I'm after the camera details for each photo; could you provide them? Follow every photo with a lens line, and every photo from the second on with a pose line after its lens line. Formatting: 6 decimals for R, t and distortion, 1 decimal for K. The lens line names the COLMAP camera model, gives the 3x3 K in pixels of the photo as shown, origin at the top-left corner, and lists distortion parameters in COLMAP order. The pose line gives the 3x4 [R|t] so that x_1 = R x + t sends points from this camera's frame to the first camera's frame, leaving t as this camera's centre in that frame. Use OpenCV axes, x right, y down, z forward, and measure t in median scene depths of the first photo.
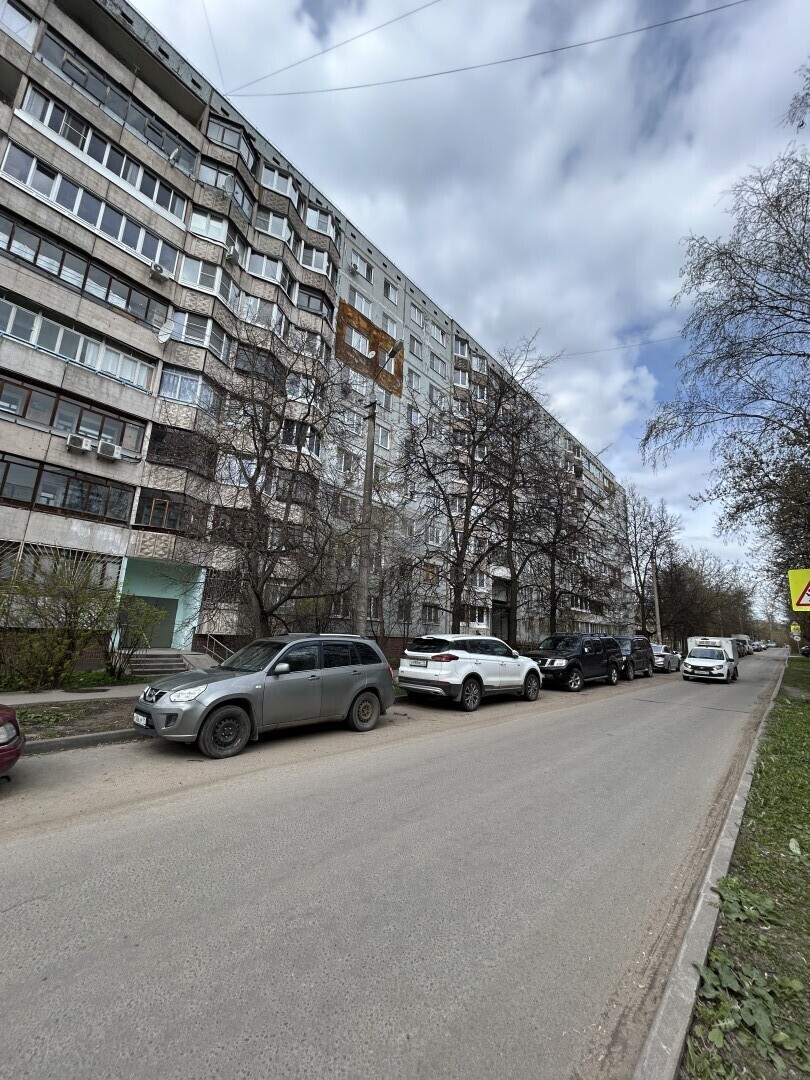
lens RADIAL K [[433.2, 0, 405.0], [0, 433.2, 540.0], [0, 0, 1]] dist [-0.000382, 0.000356]
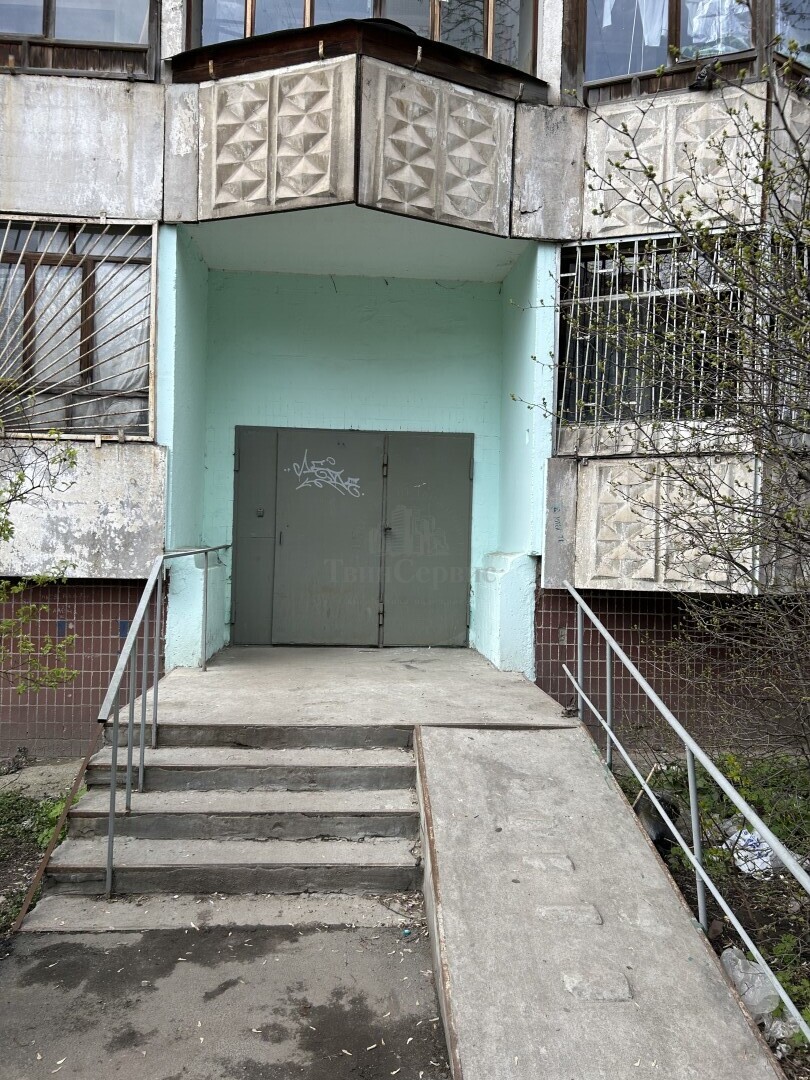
lens RADIAL K [[816.2, 0, 405.0], [0, 816.2, 540.0], [0, 0, 1]] dist [0.021968, -0.010047]
pose [[0.726729, -0.045714, -0.685402, -0.303503], [0.166304, 0.979809, 0.110981, 0.159135], [0.666490, -0.194638, 0.719658, 0.764530]]
